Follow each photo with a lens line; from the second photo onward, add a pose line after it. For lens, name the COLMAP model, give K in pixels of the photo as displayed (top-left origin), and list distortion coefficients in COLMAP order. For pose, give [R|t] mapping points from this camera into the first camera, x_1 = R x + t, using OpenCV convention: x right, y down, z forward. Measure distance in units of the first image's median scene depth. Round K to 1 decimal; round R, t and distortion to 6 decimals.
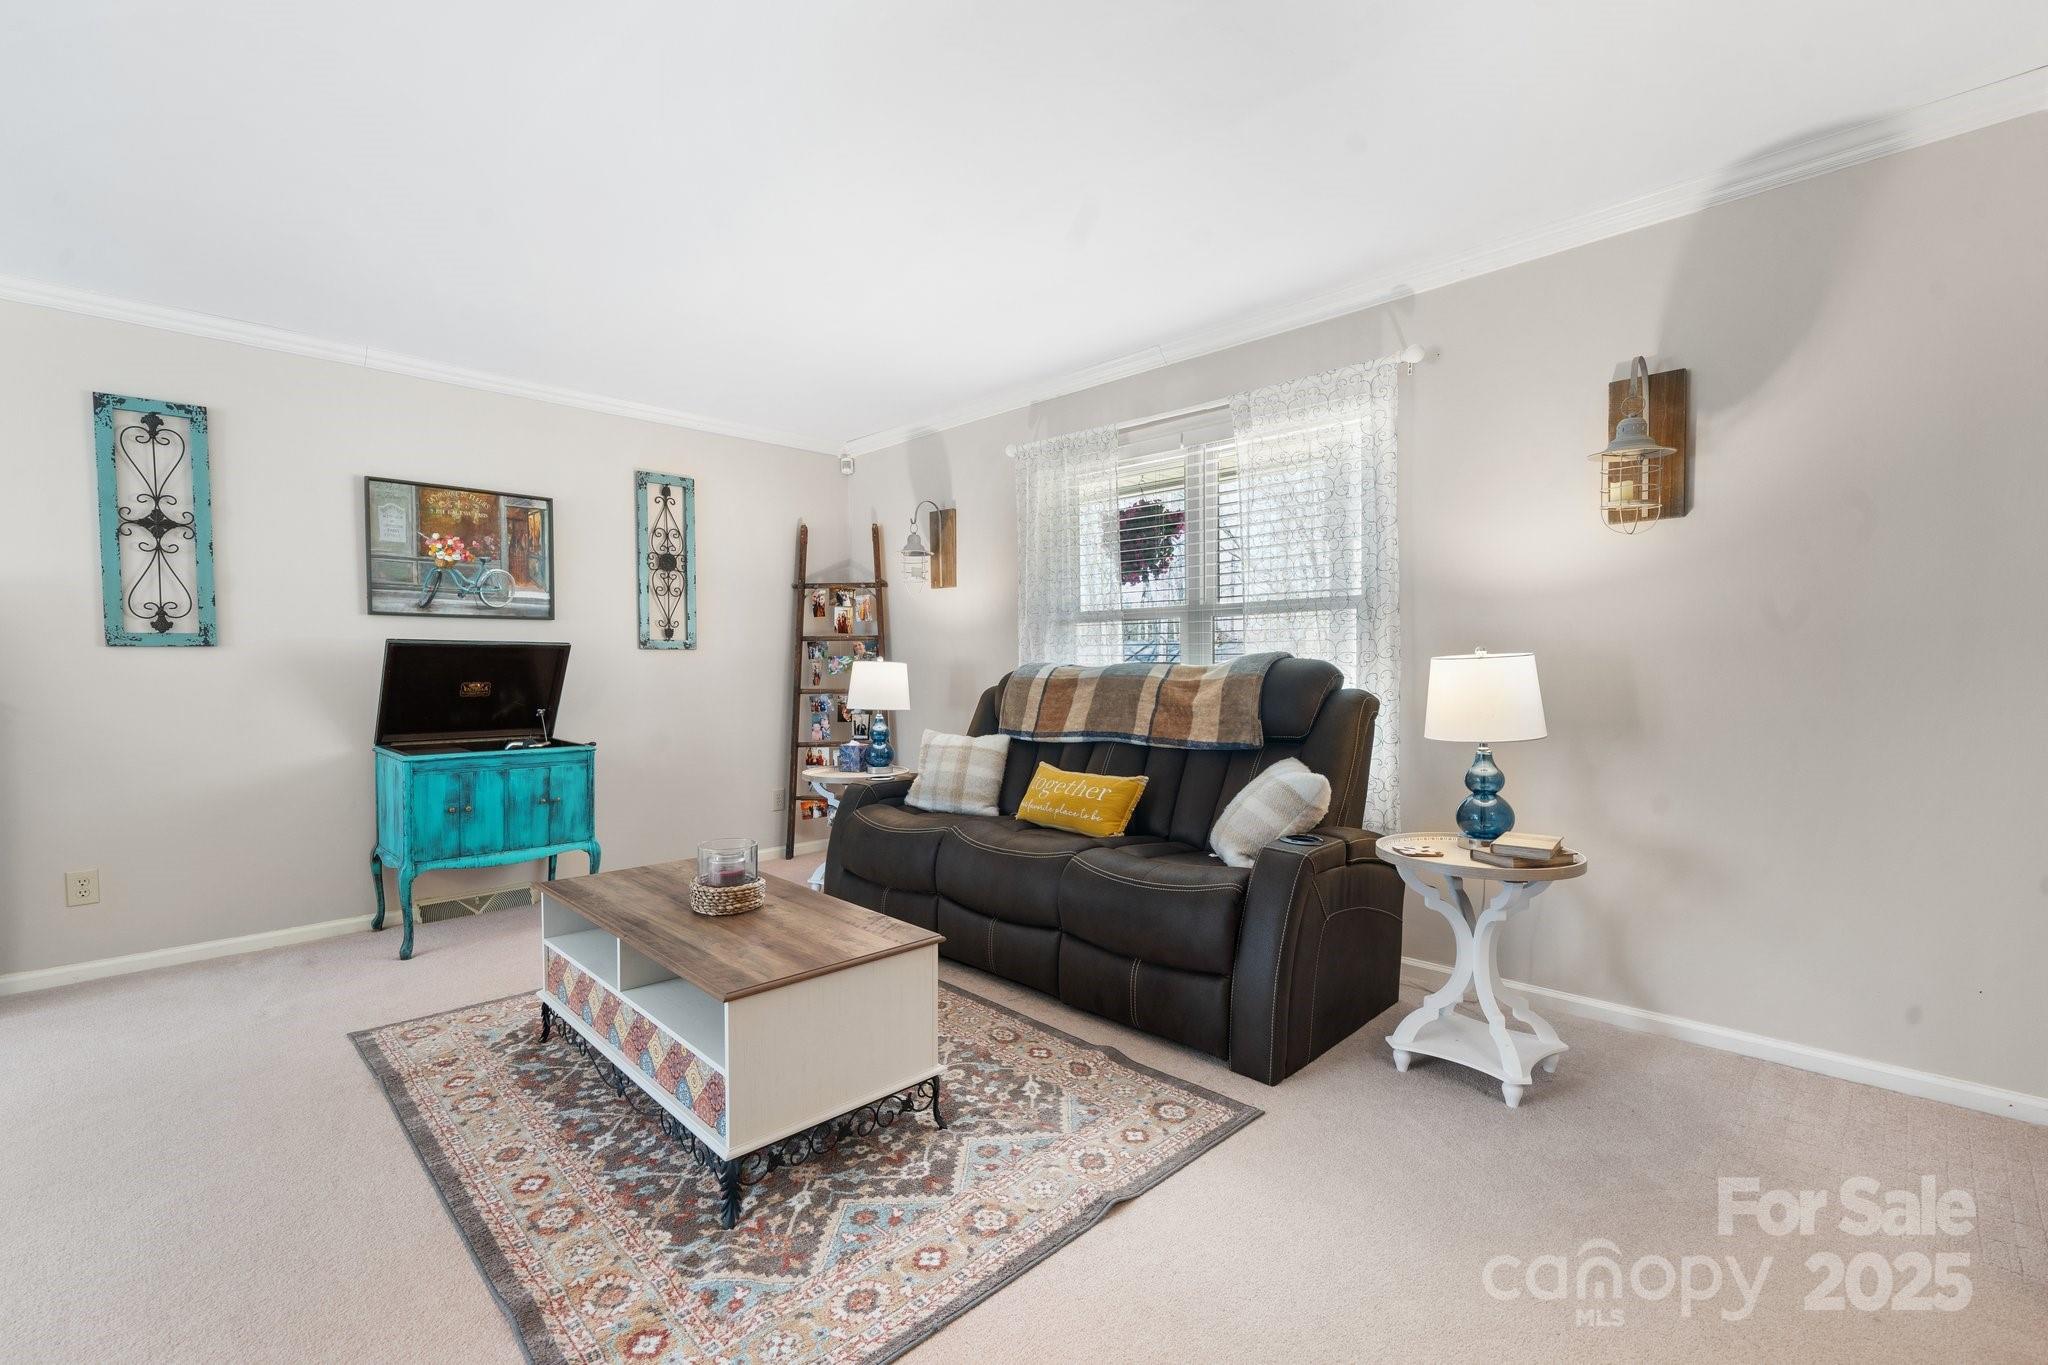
lens RADIAL K [[922.0, 0, 1023.7], [0, 922.0, 673.4], [0, 0, 1]] dist [0.000290, -0.000130]
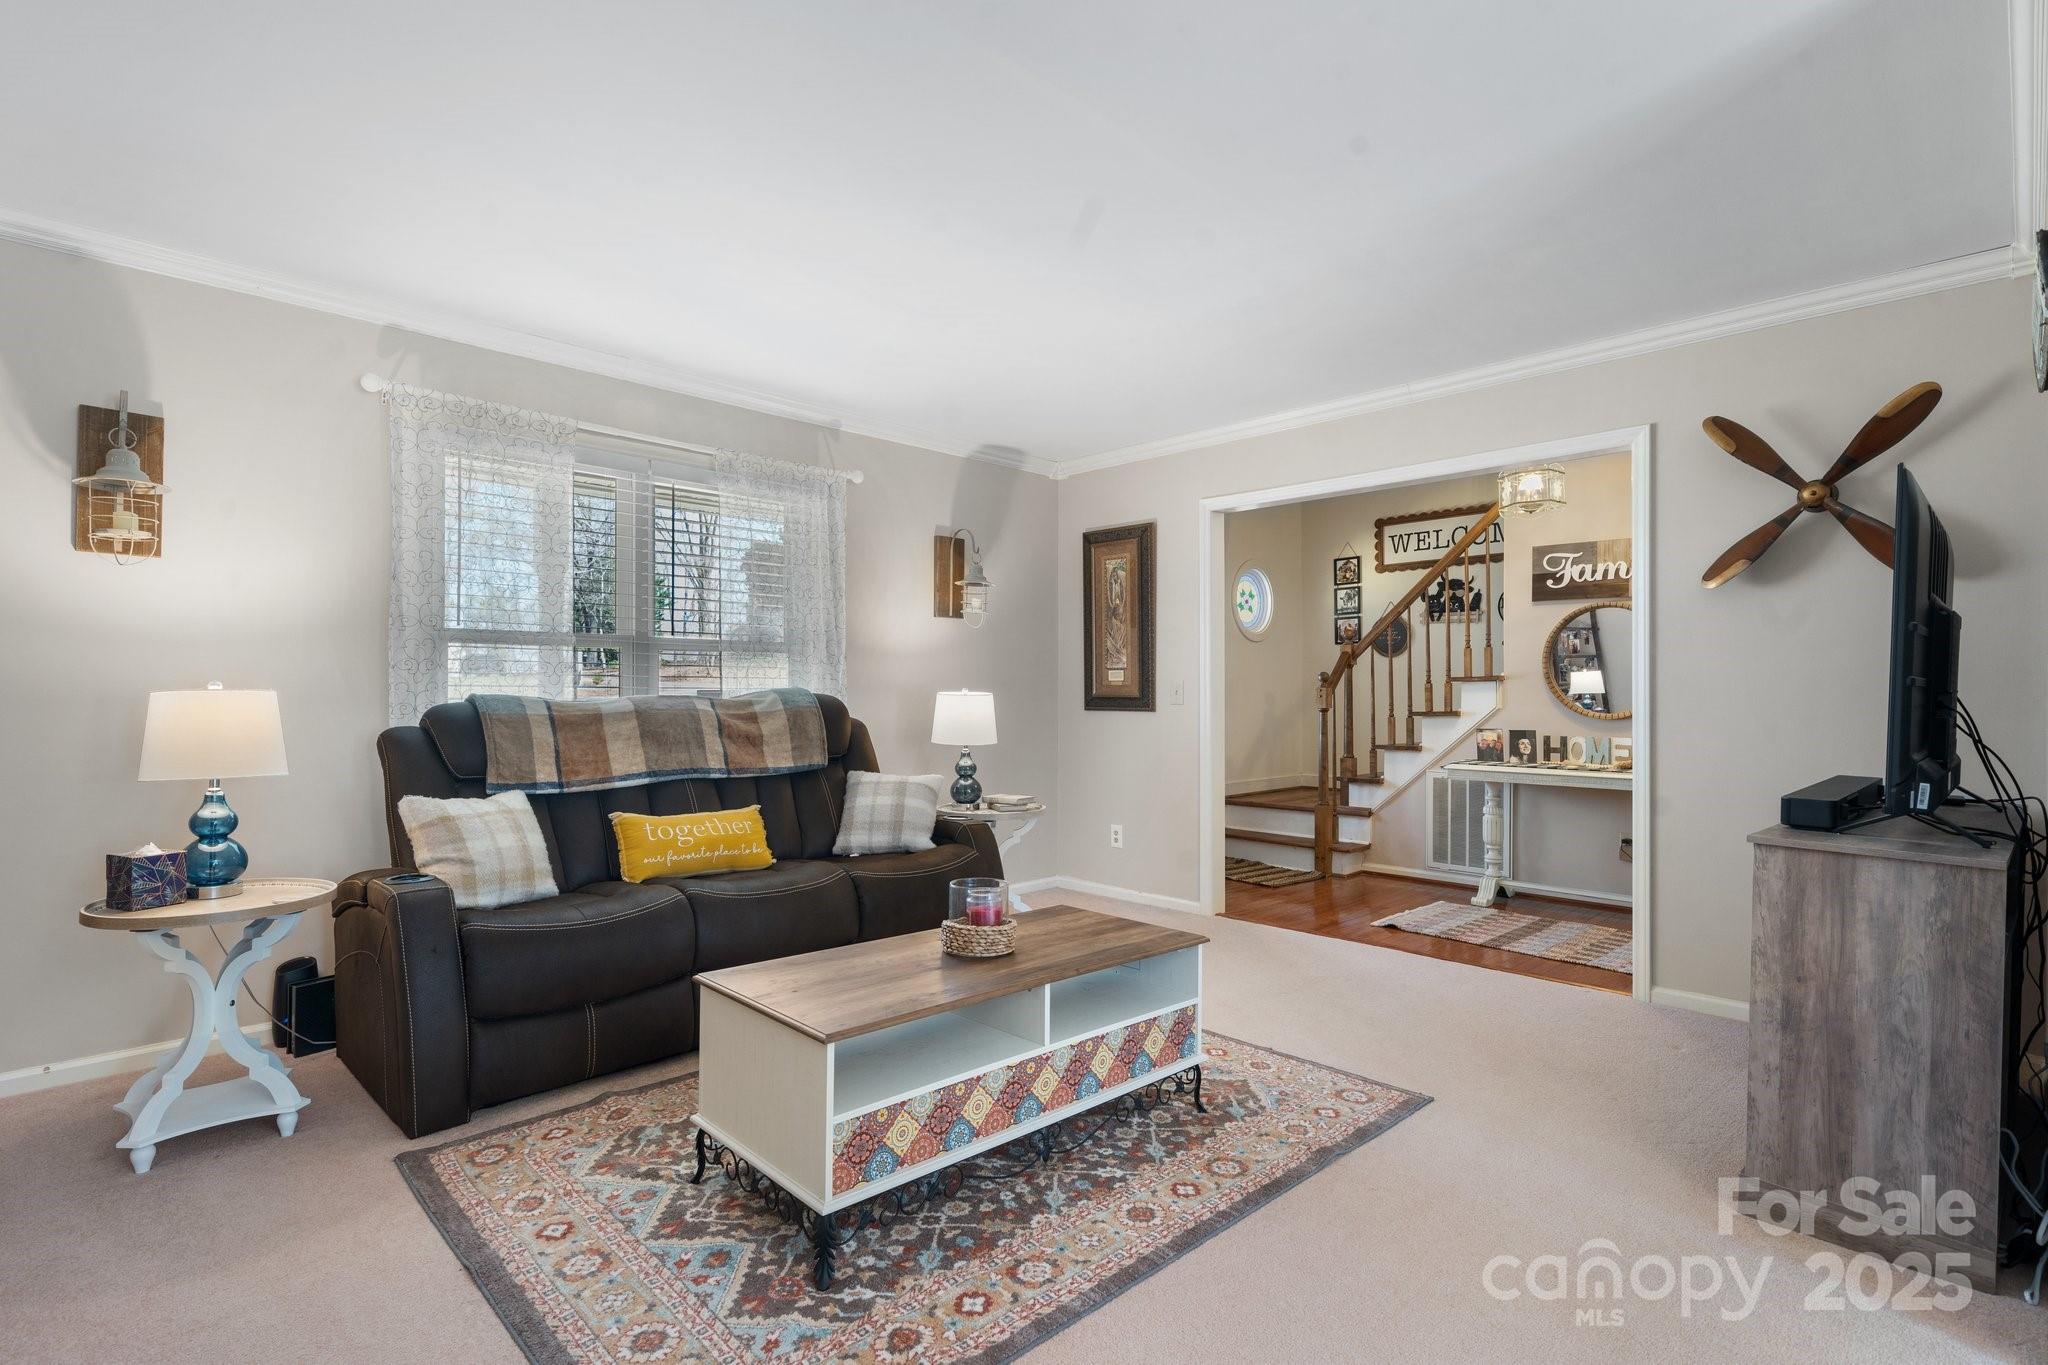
lens RADIAL K [[950.1, 0, 1020.5], [0, 950.1, 690.6], [0, 0, 1]] dist [0.003336, -0.000019]
pose [[0.016446, -0.000482, 0.999865, -1.227516], [-0.005307, 0.999986, 0.000569, -0.028077], [-0.999851, -0.005316, 0.016443, 0.870824]]
